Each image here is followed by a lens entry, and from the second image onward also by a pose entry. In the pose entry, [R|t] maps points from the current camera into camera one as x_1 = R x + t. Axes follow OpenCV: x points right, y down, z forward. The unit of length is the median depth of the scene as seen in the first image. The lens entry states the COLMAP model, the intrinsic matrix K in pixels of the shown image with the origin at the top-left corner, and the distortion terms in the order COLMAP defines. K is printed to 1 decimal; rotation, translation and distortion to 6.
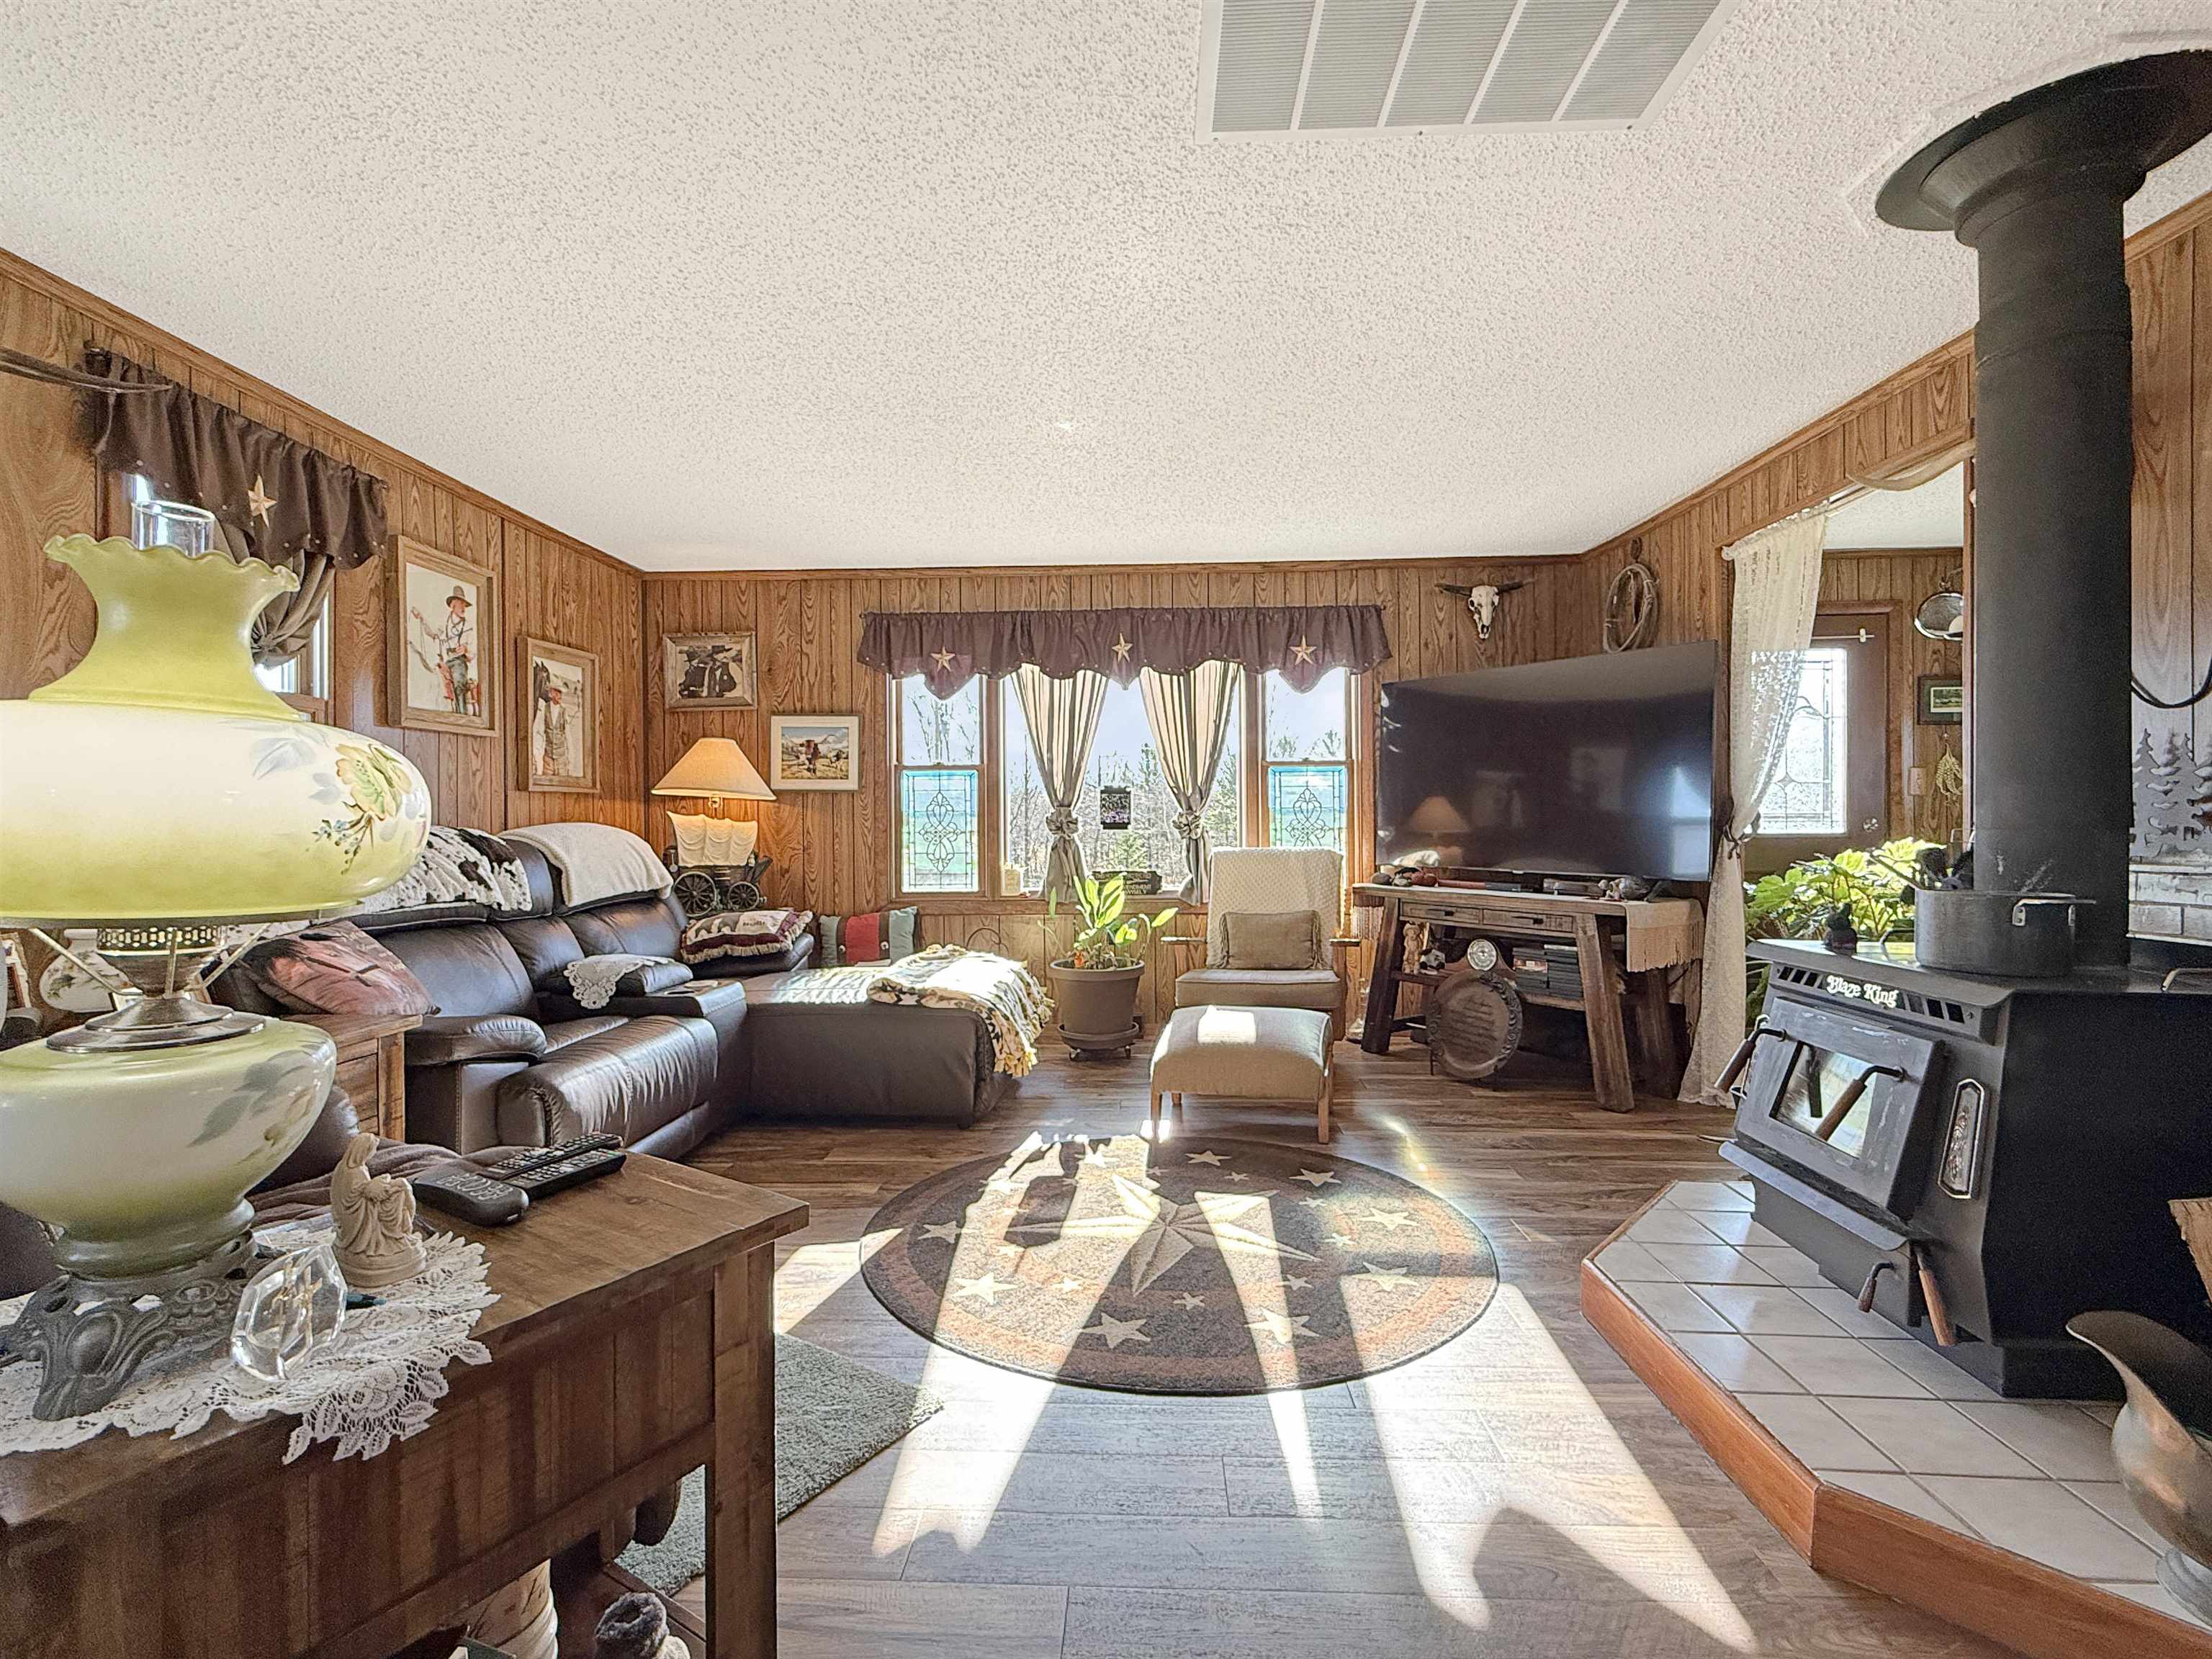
lens RADIAL K [[1018.6, 0, 1100.1], [0, 1018.6, 828.3], [0, 0, 1]] dist [0.004306, 0.000123]
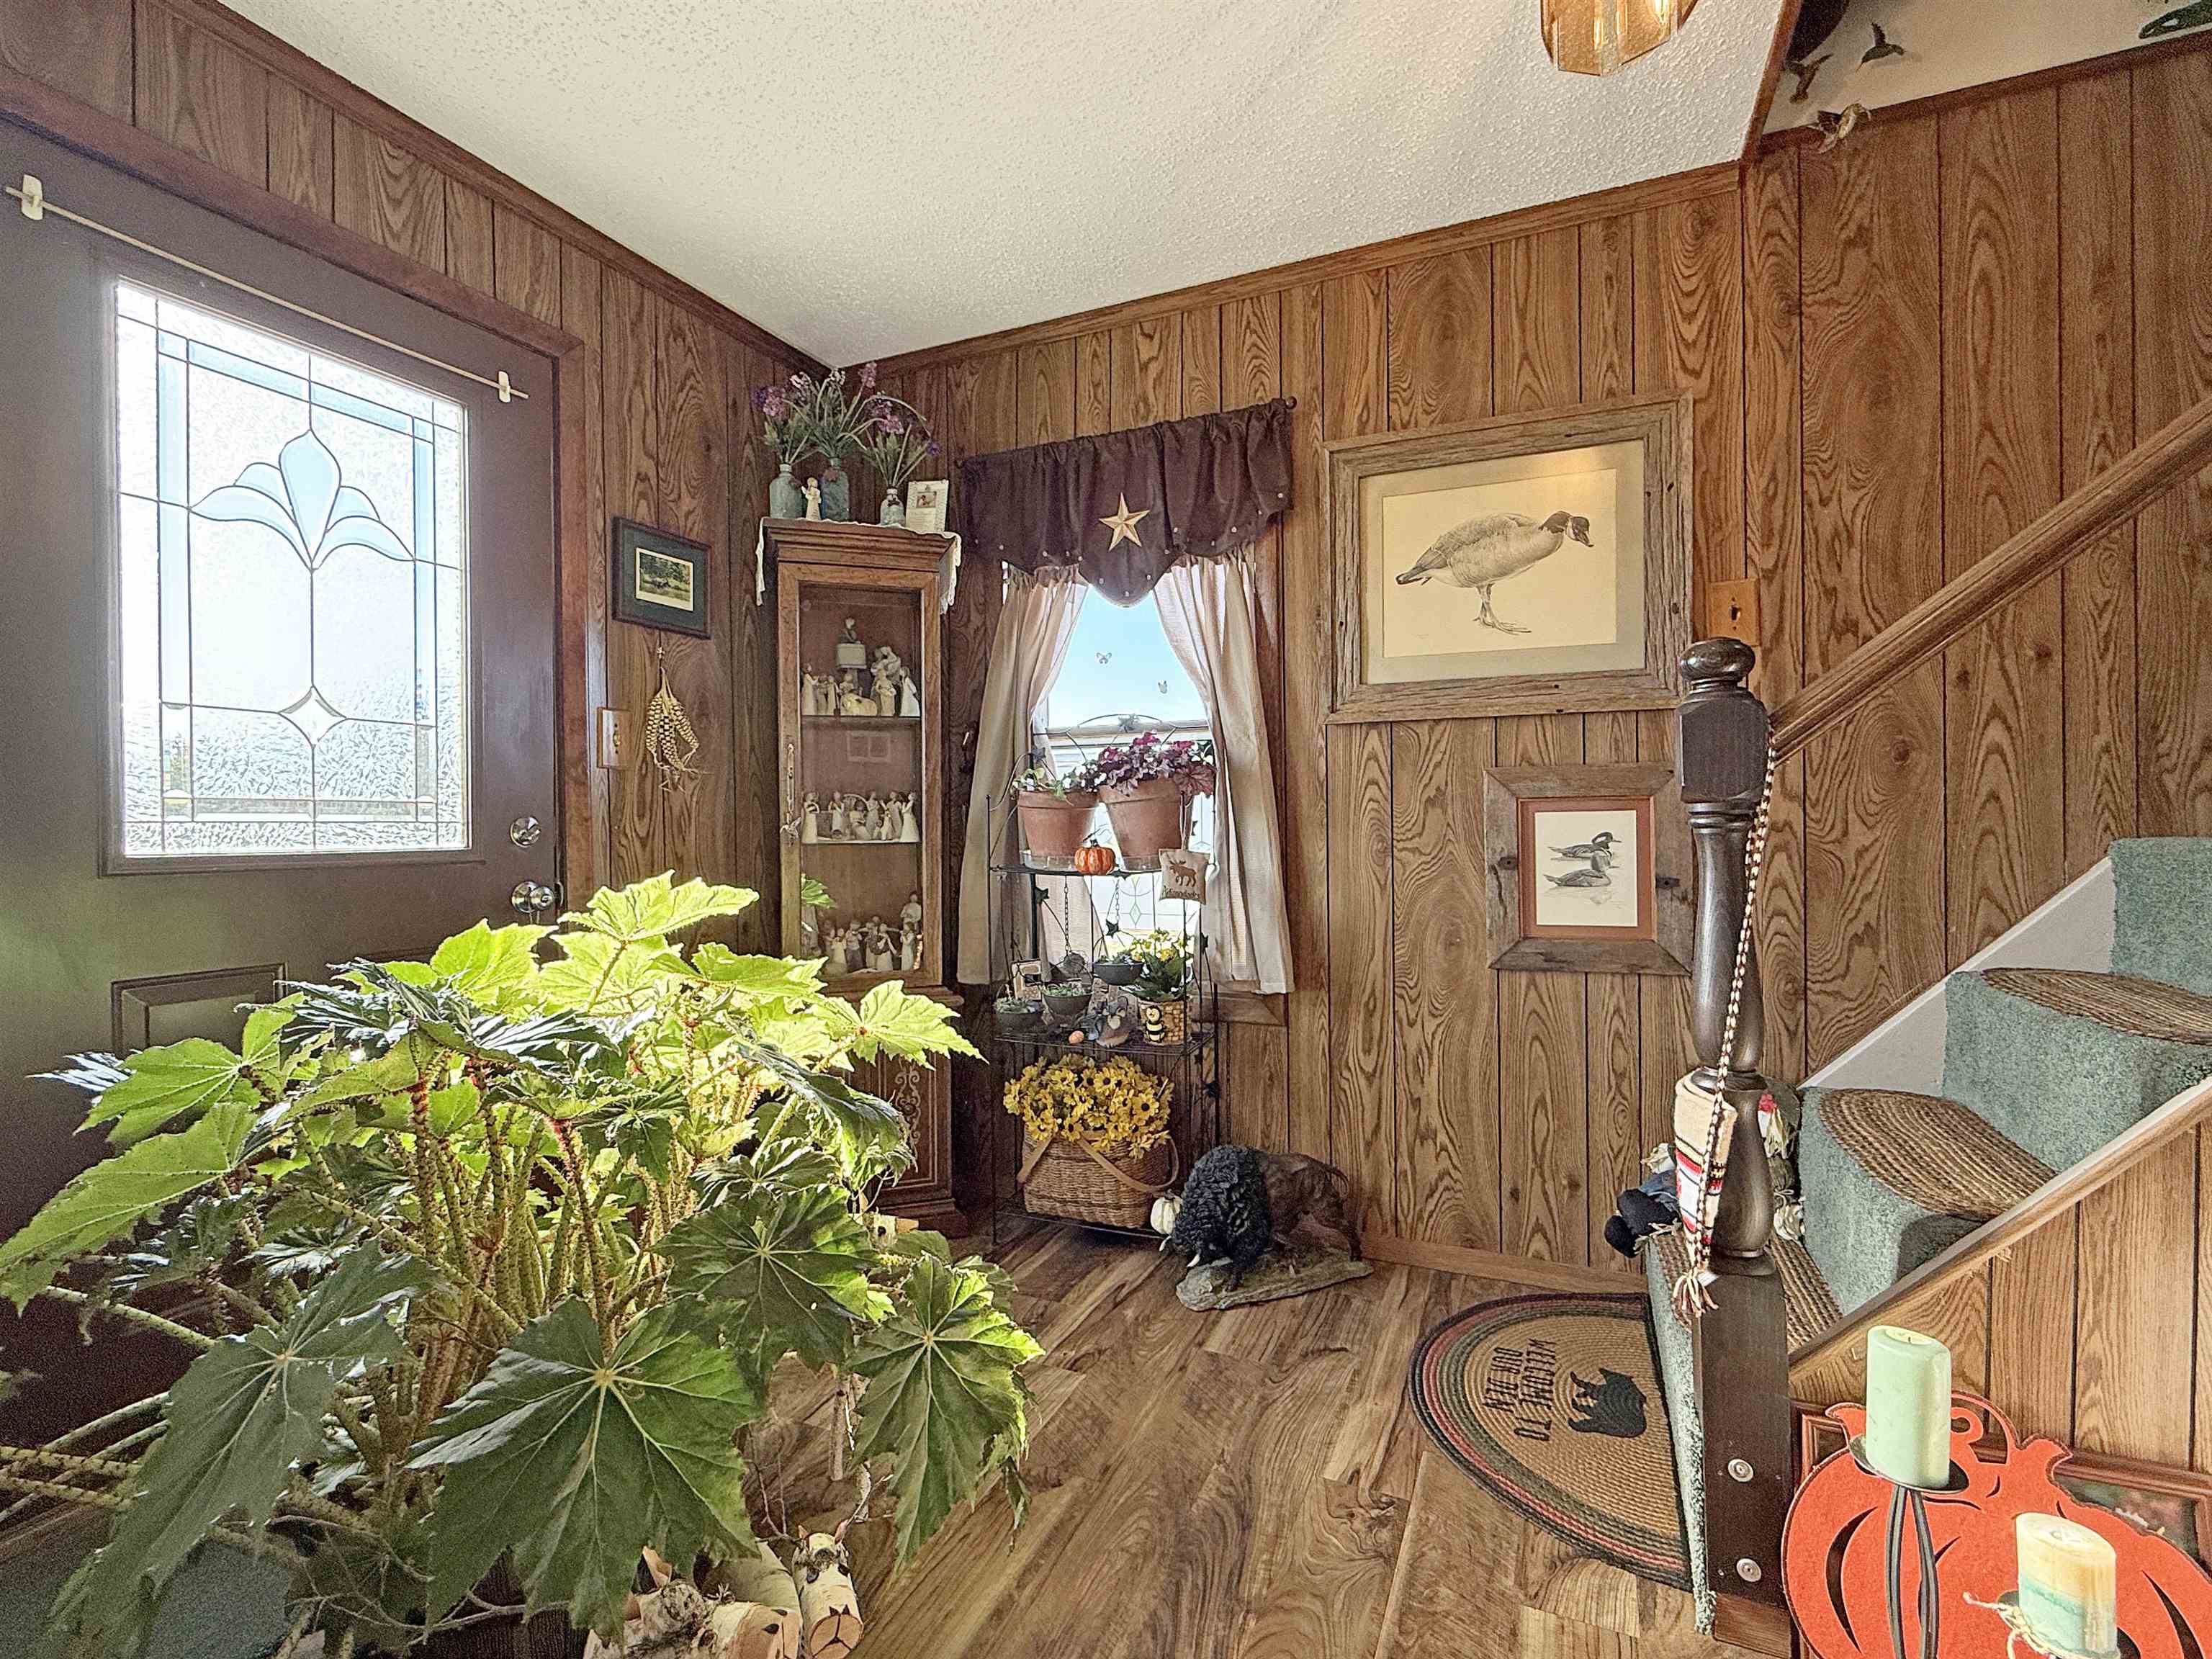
lens RADIAL K [[1018.6, 0, 1109.7], [0, 1018.6, 830.3], [0, 0, 1]] dist [0.004306, 0.000123]
pose [[0.373027, -0.001989, 0.927819, 0.444683], [0.007926, 0.999968, -0.001043, -0.000895], [-0.927787, 0.007743, 0.373030, 0.607668]]
